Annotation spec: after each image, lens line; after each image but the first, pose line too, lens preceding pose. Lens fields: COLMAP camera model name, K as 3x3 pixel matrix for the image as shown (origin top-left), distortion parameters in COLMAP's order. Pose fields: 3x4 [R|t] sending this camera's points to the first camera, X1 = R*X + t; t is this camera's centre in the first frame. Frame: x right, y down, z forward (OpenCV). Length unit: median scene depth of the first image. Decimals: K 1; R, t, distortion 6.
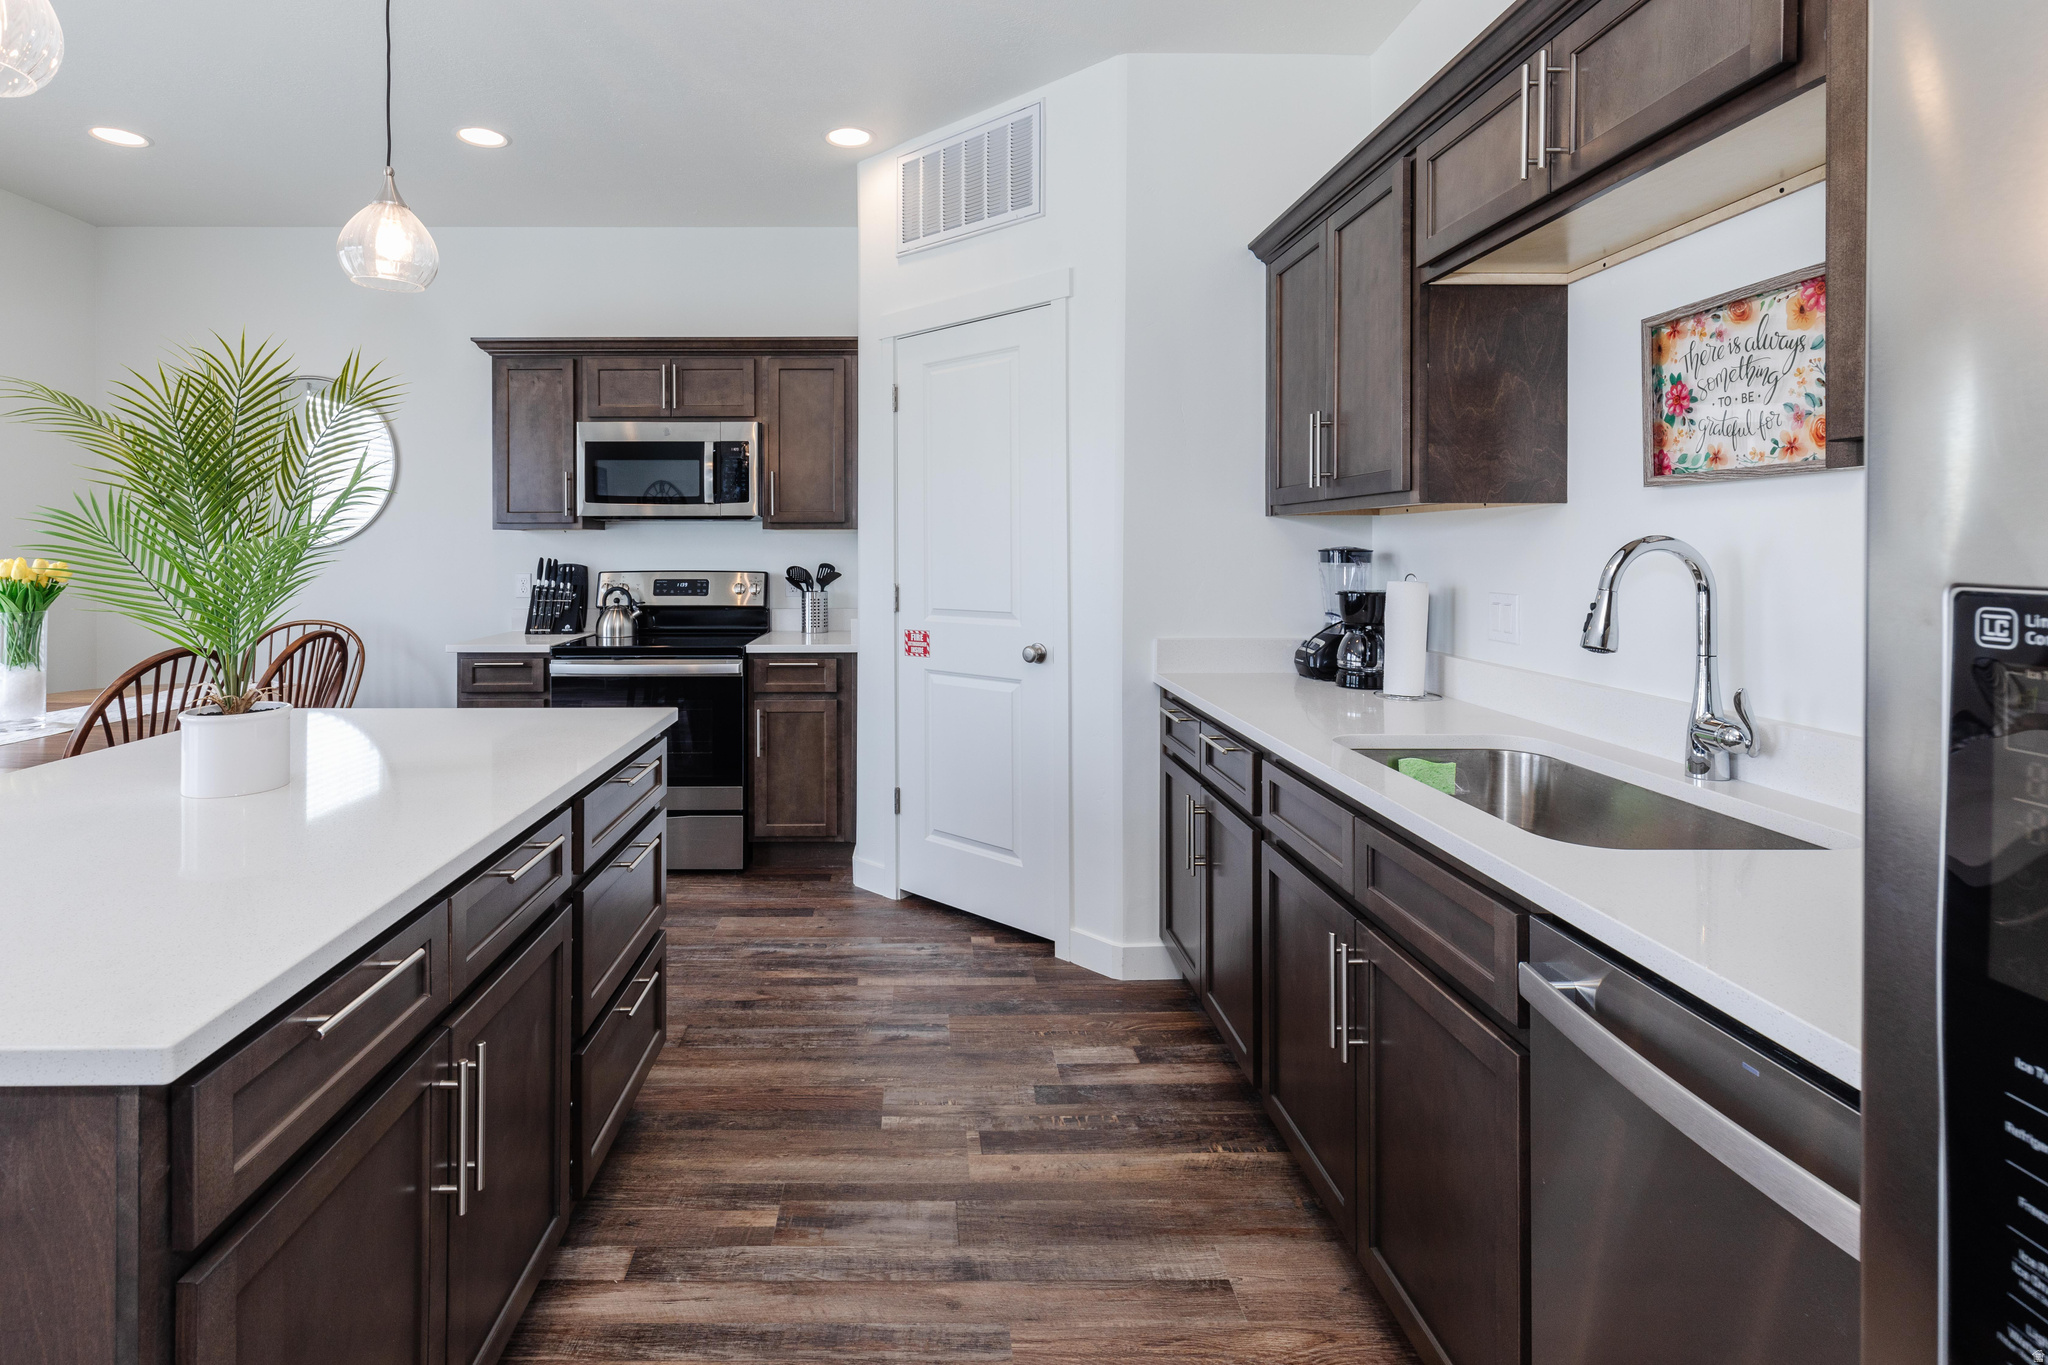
lens RADIAL K [[996.3, 0, 932.0], [0, 996.3, 544.7], [0, 0, 1]] dist [0.002562, -0.000211]
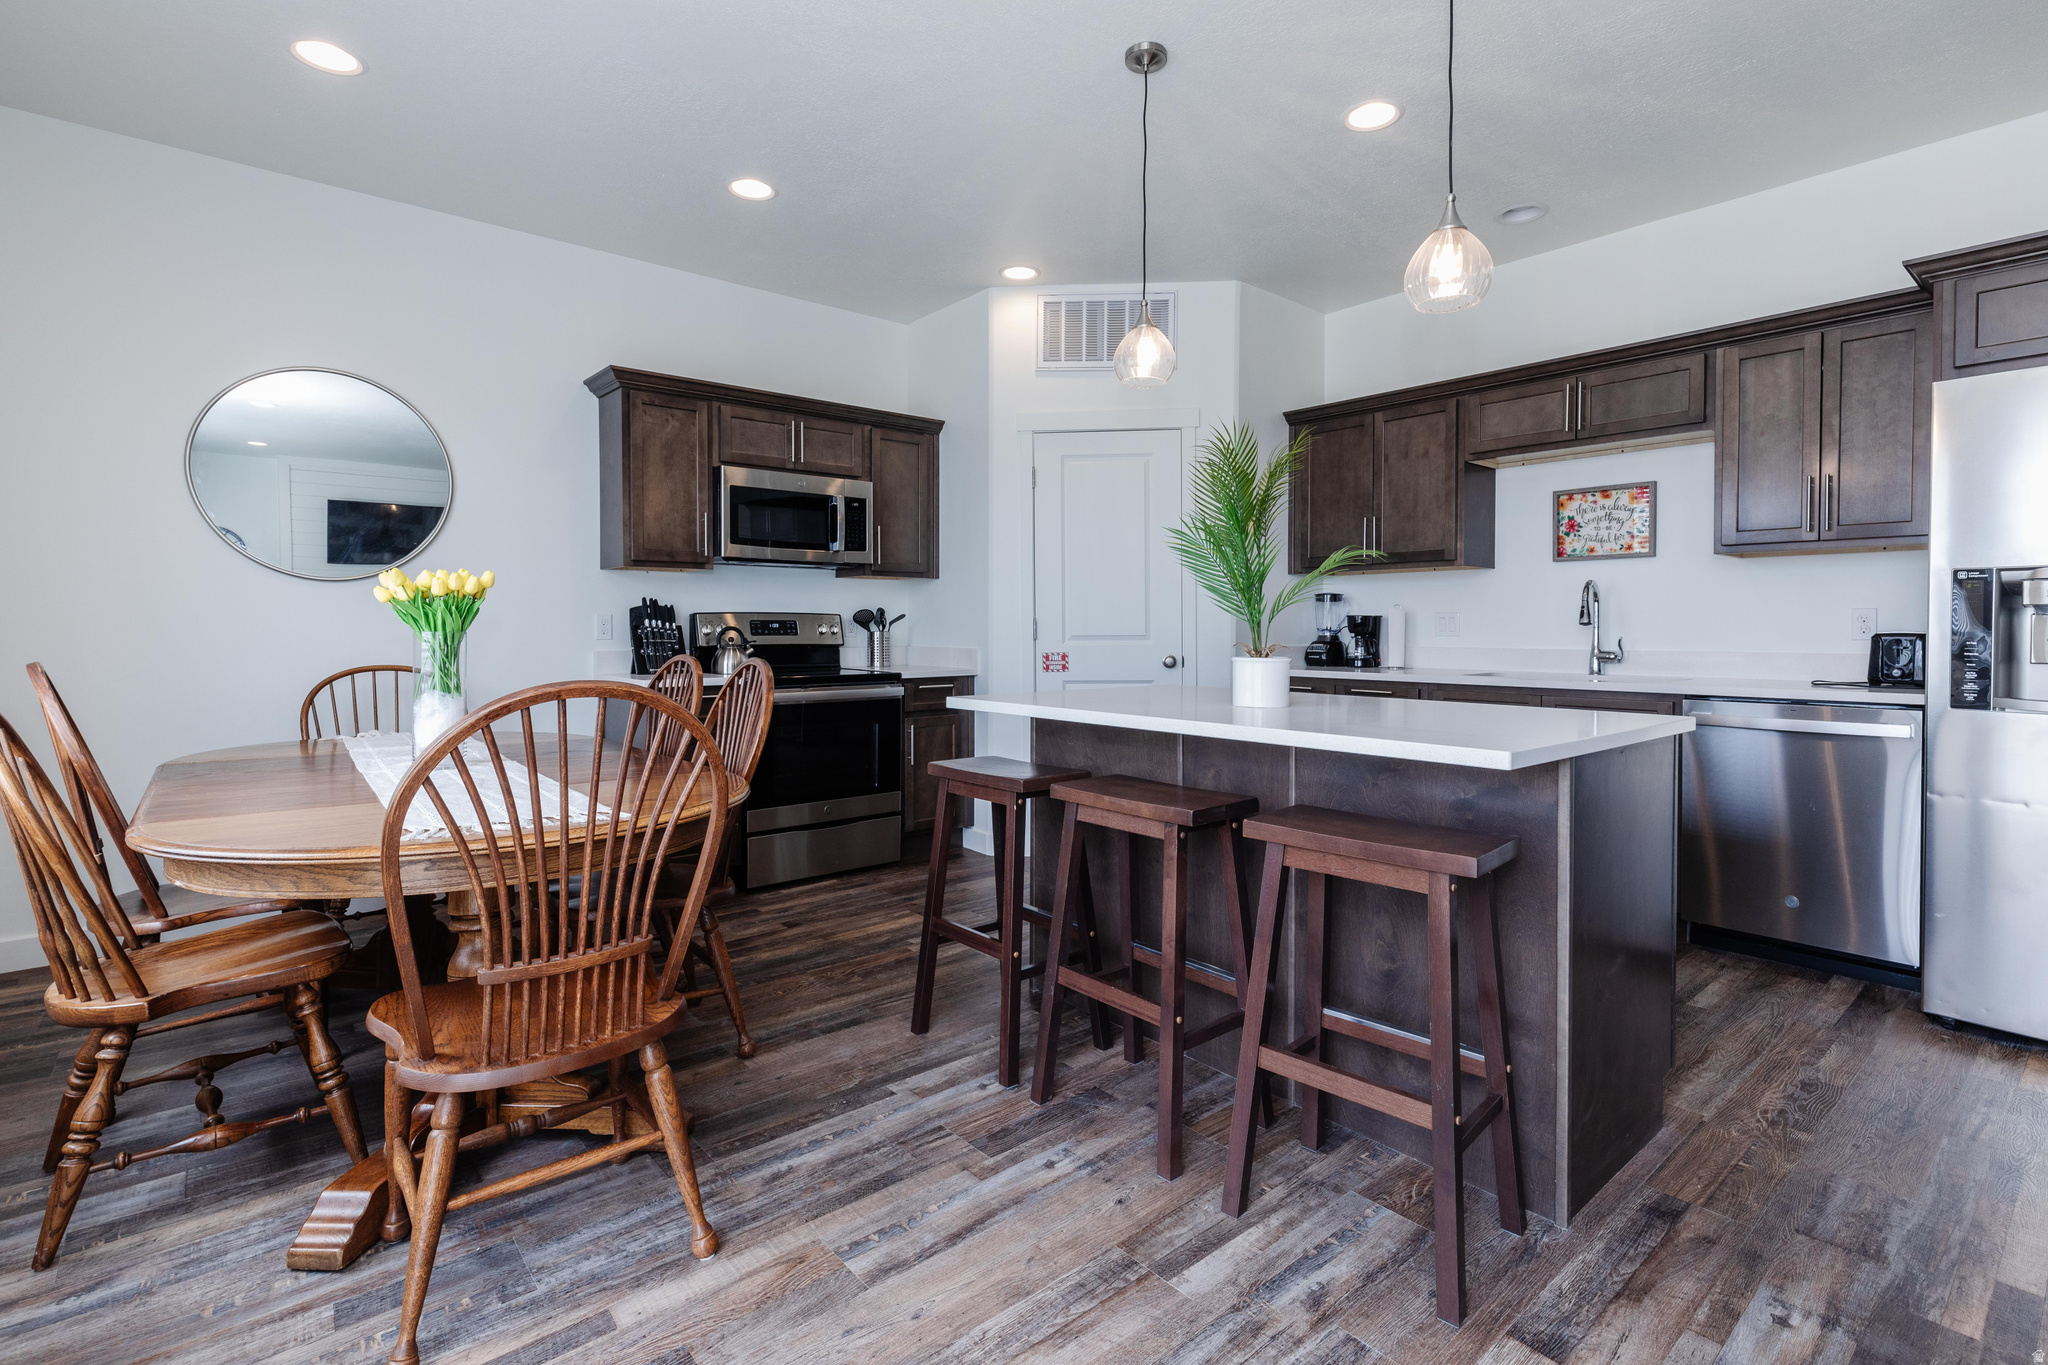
lens RADIAL K [[961.1, 0, 1051.2], [0, 961.1, 638.9], [0, 0, 1]] dist [0.001636, -0.000050]
pose [[0.755547, -0.007908, 0.655047, -0.880481], [-0.001174, 0.999909, 0.013425, 0.050541], [-0.655094, -0.010912, 0.755469, 0.023475]]
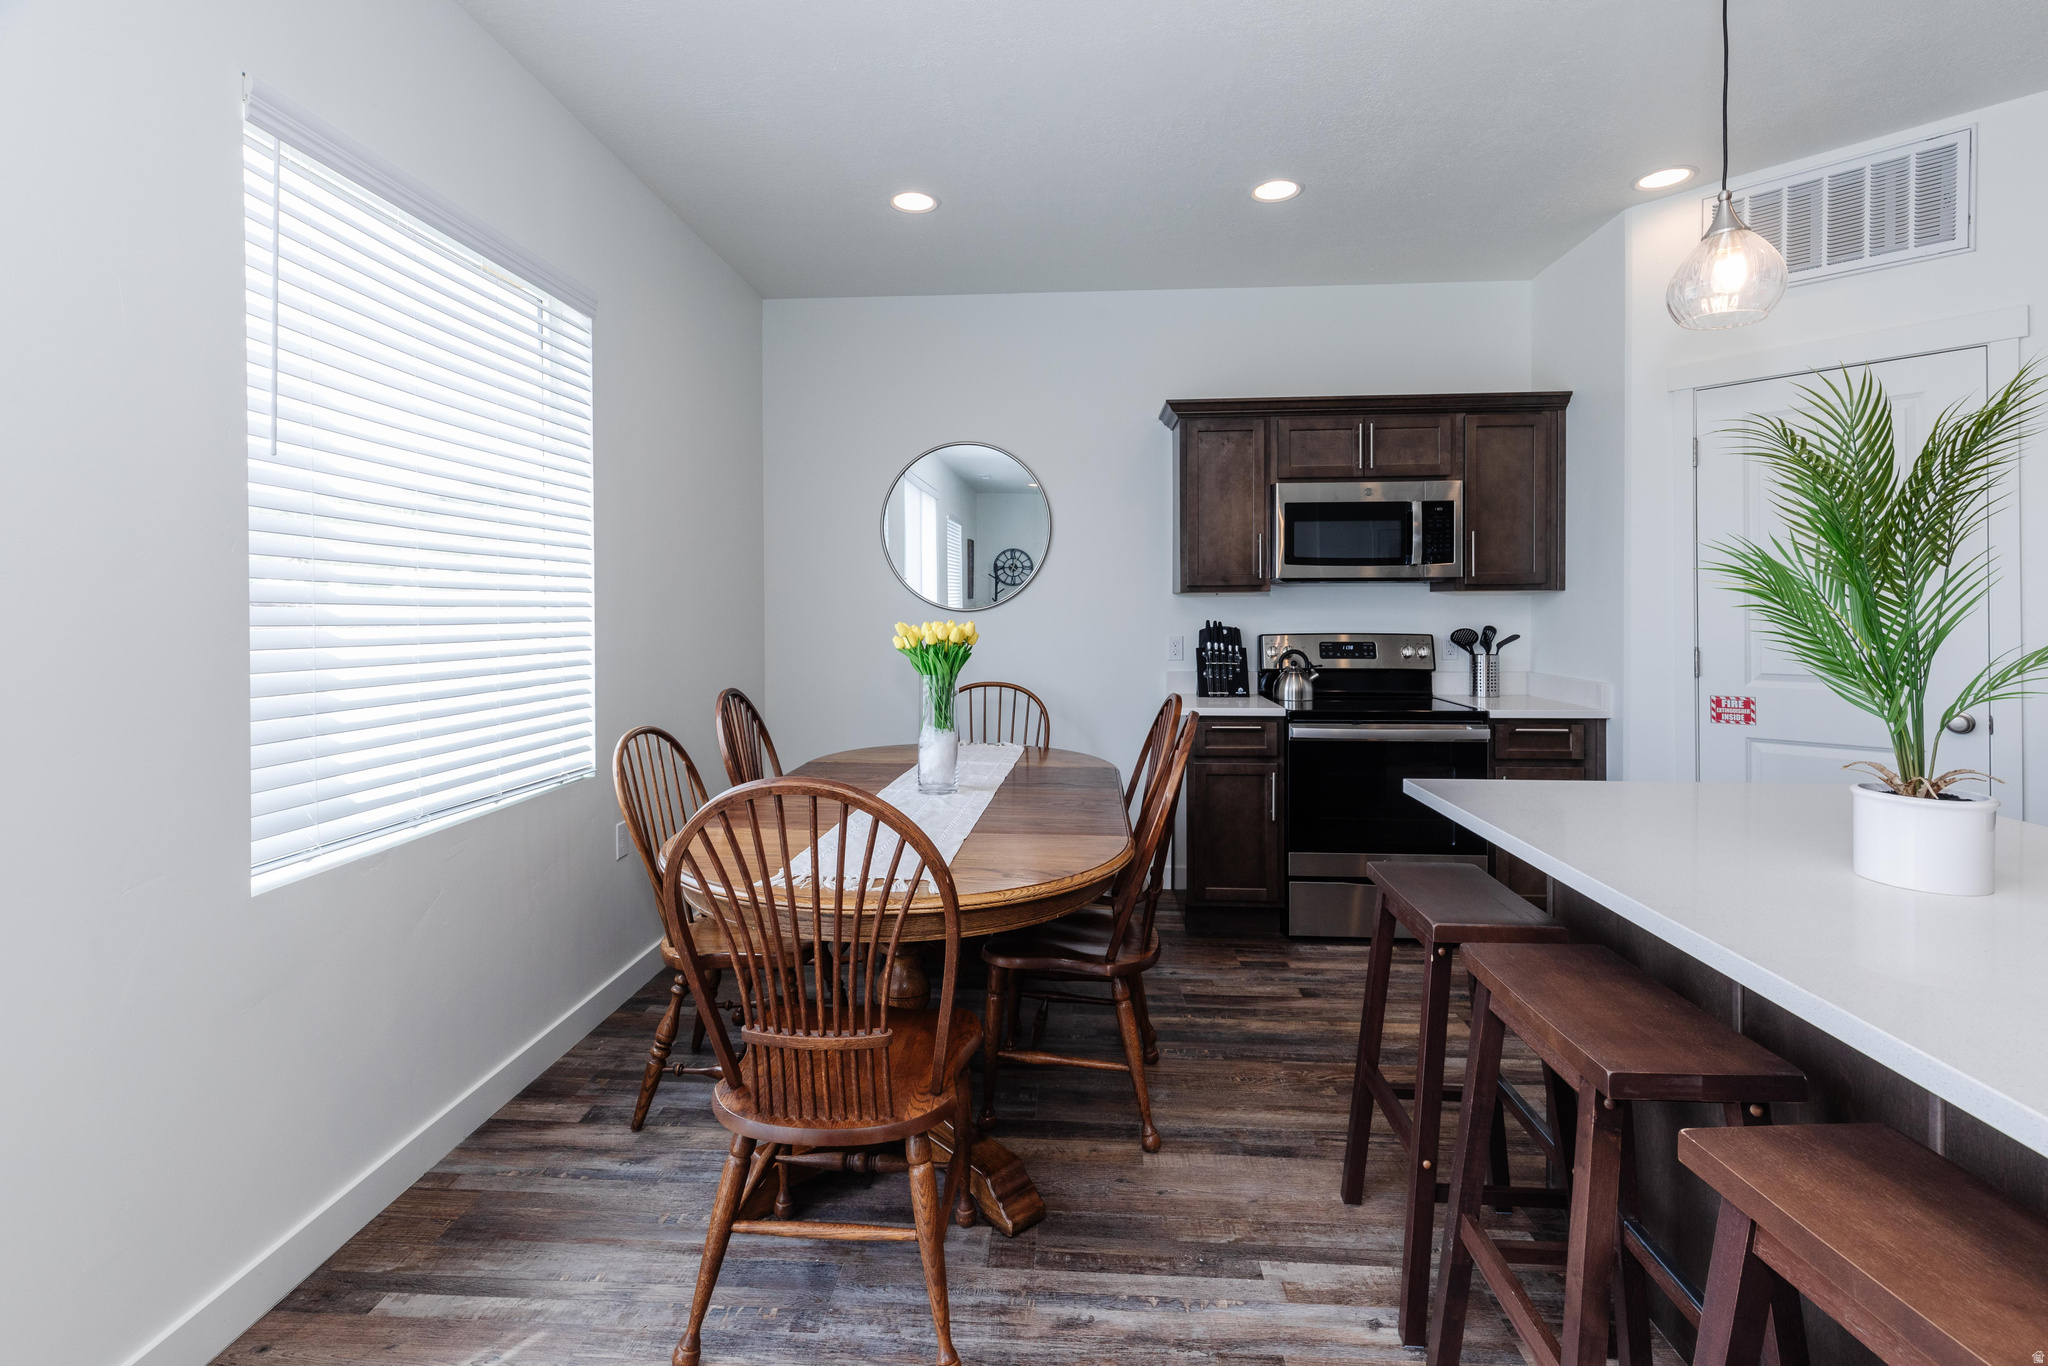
lens RADIAL K [[946.6, 0, 1018.0], [0, 946.6, 612.0], [0, 0, 1]] dist [0.004198, -0.000509]
pose [[0.997790, -0.001334, -0.066429, -0.643007], [0.001642, 0.999988, 0.004582, 0.000193], [0.066422, -0.004681, 0.997781, 0.052459]]
